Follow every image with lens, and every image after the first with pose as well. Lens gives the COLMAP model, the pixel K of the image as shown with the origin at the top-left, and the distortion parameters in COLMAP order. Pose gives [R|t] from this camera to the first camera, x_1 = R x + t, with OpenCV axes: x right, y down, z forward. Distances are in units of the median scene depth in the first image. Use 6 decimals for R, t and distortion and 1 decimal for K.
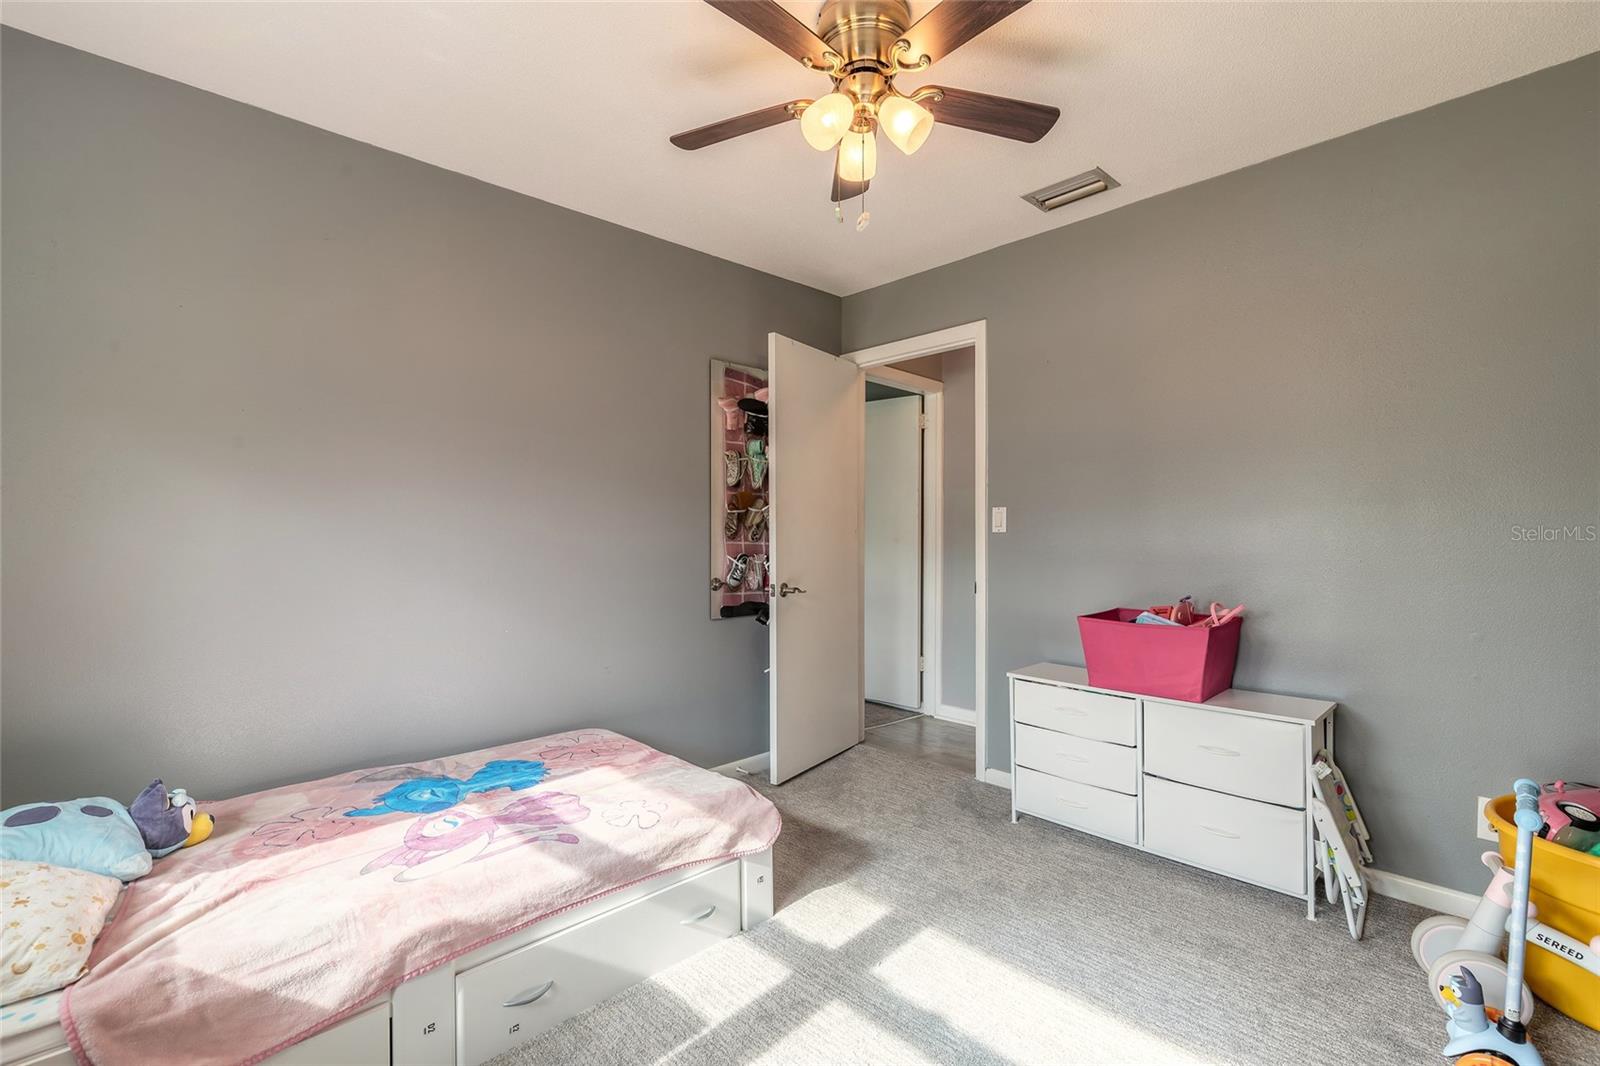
lens RADIAL K [[725.2, 0, 801.0], [0, 725.2, 529.9], [0, 0, 1]] dist [0.004698, 0.001228]
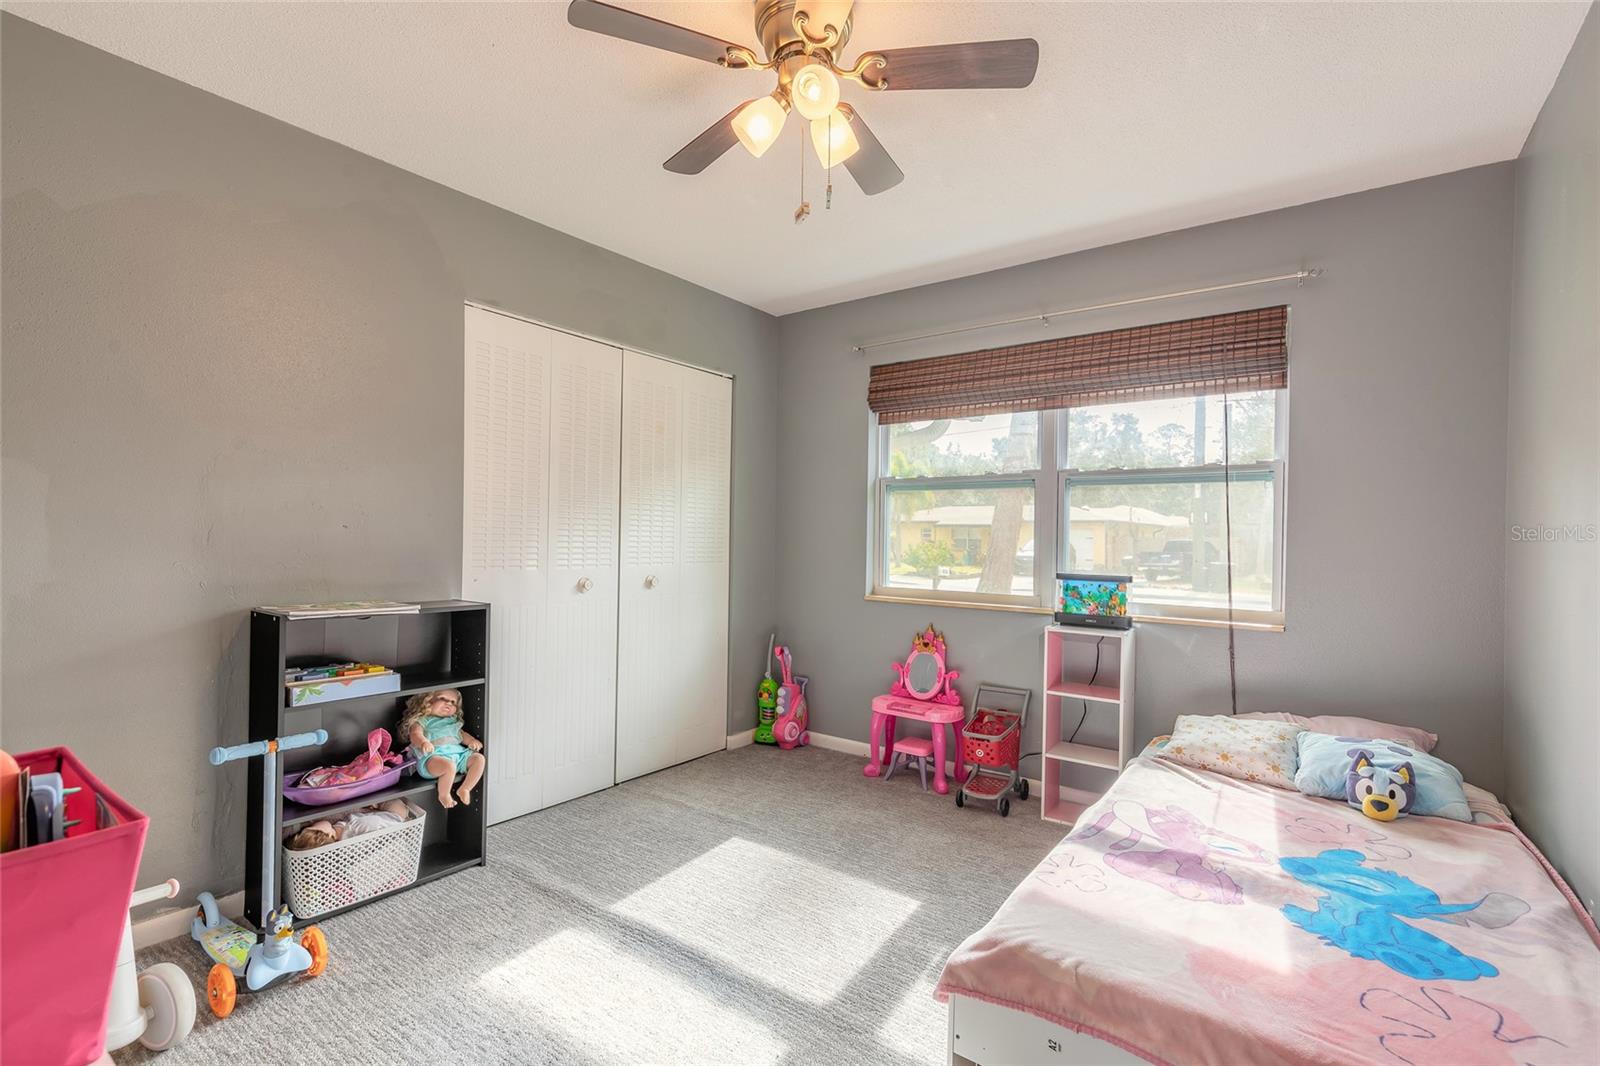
lens RADIAL K [[725.2, 0, 798.5], [0, 725.2, 534.8], [0, 0, 1]] dist [0.004698, 0.001228]
pose [[-0.984779, -0.005864, -0.173713, 0.231771], [-0.006030, 0.999982, 0.000423, -0.006410], [0.173707, 0.001464, -0.984796, 1.781820]]
